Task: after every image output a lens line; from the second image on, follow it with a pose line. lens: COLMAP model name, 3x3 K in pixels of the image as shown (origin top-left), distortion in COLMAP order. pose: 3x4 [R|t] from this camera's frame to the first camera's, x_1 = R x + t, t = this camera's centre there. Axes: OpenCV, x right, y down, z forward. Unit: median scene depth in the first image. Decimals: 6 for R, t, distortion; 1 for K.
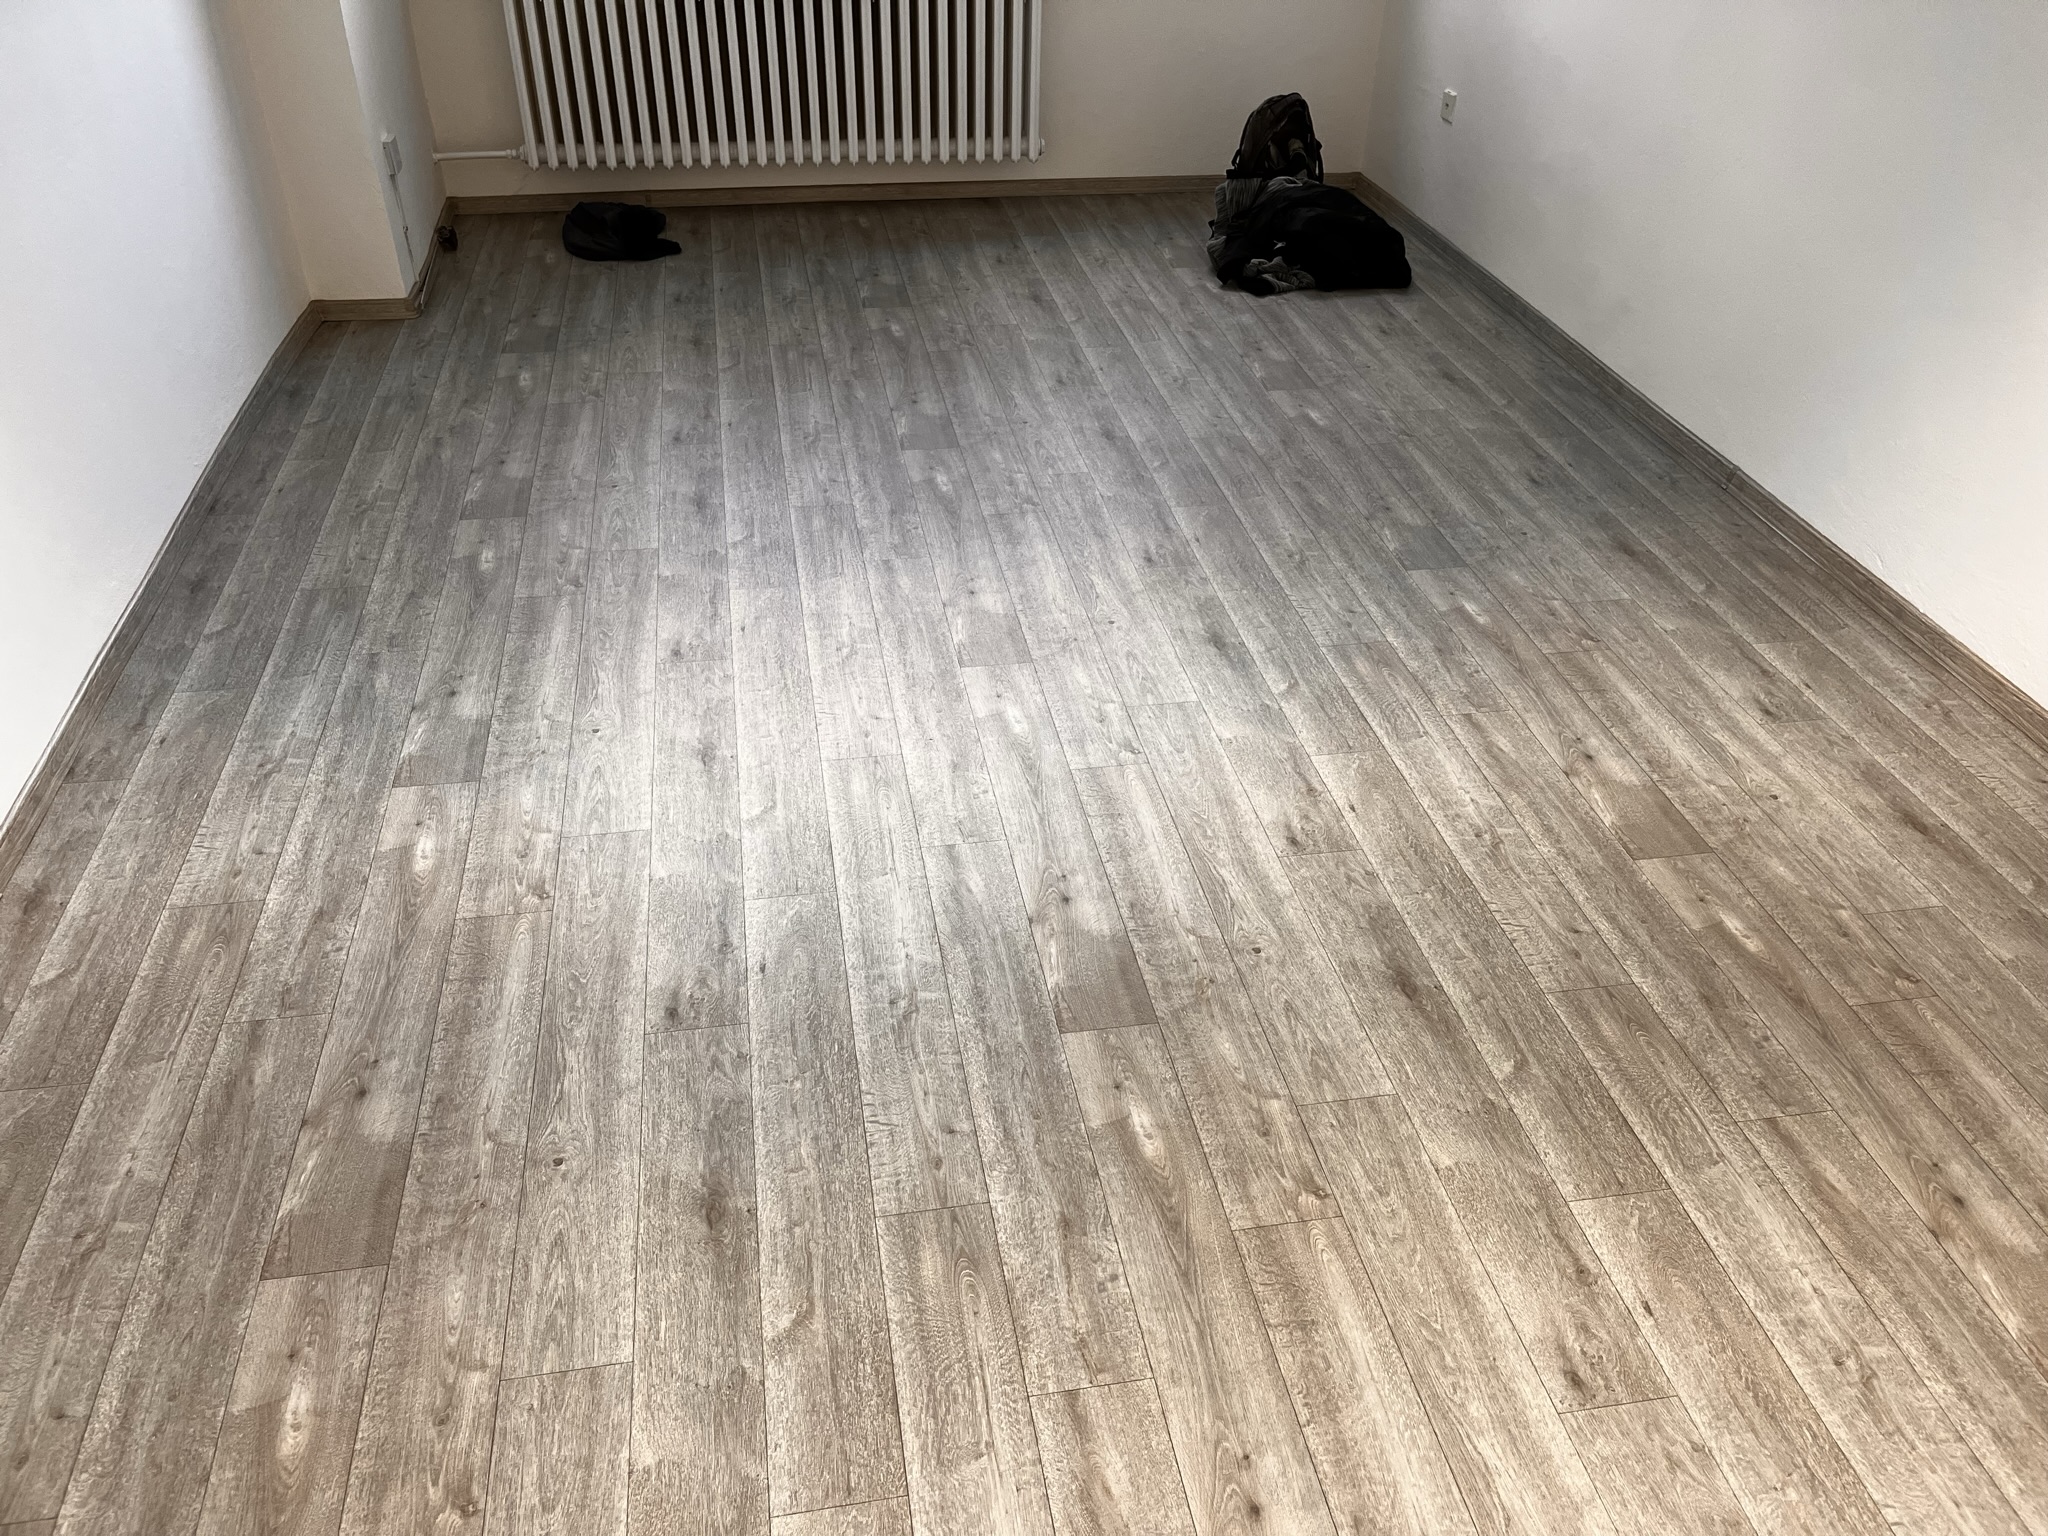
lens RADIAL K [[1544.9, 0, 1024.0], [0, 1544.9, 768.0], [0, 0, 1]] dist [0.007211, -0.007417]
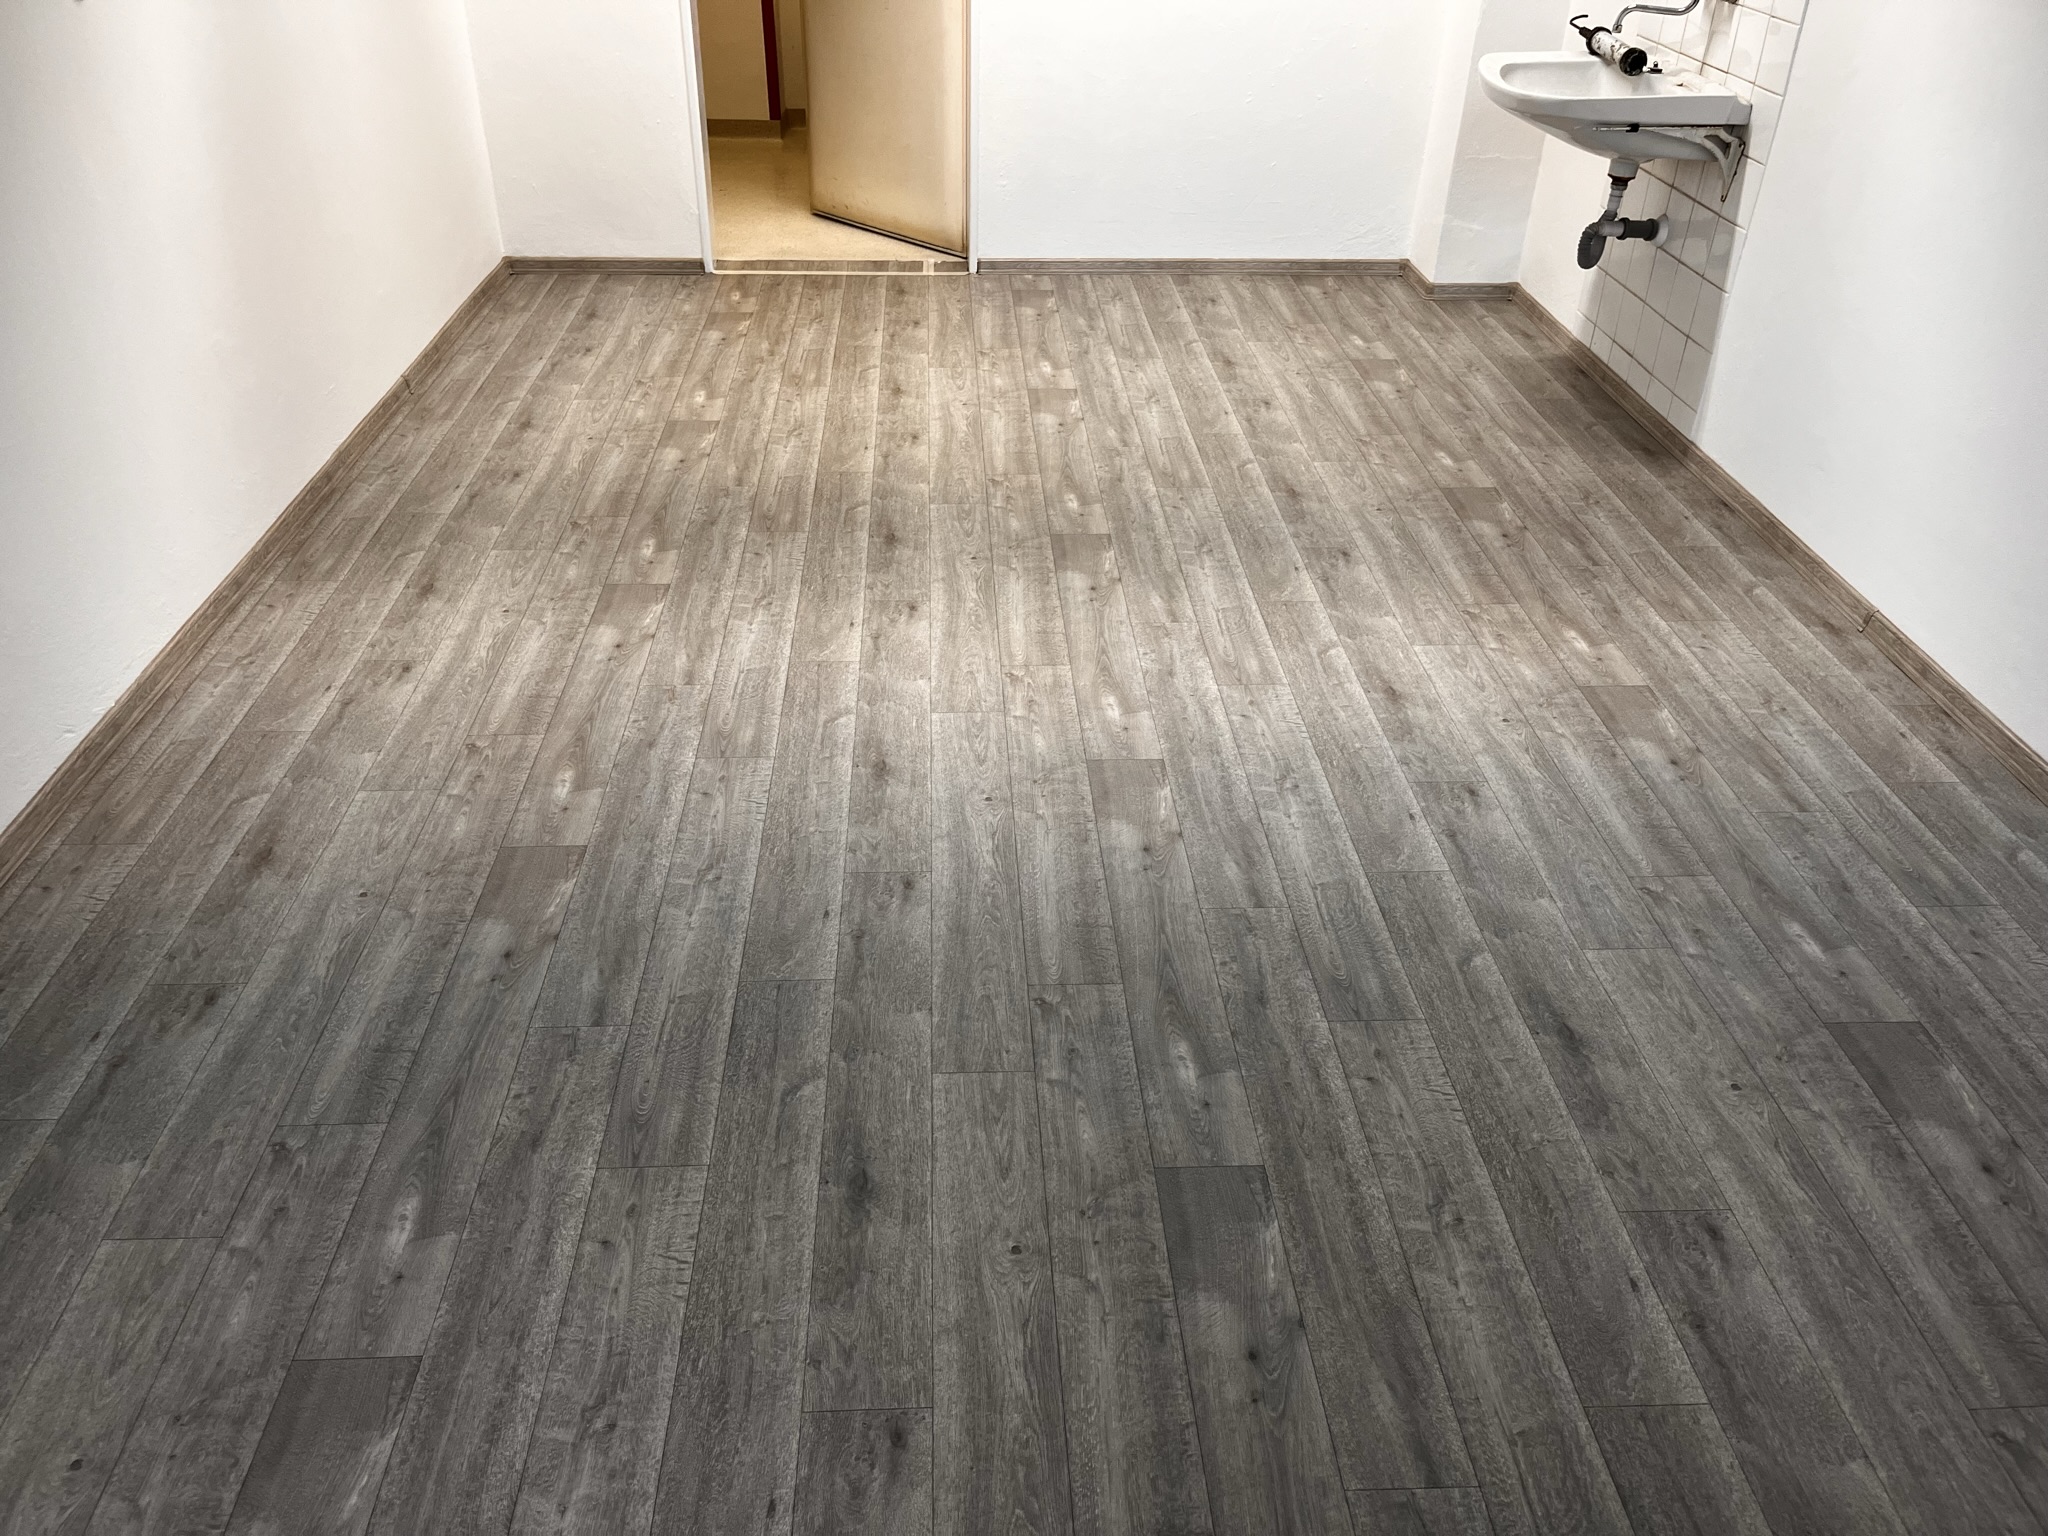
lens RADIAL K [[1544.9, 0, 1024.0], [0, 1544.9, 768.0], [0, 0, 1]] dist [0.007211, -0.007417]
pose [[-0.991851, -0.093497, 0.086547, -0.046097], [0.045857, 0.371798, 0.927180, -1.130564], [-0.118866, 0.923593, -0.364481, 1.617604]]
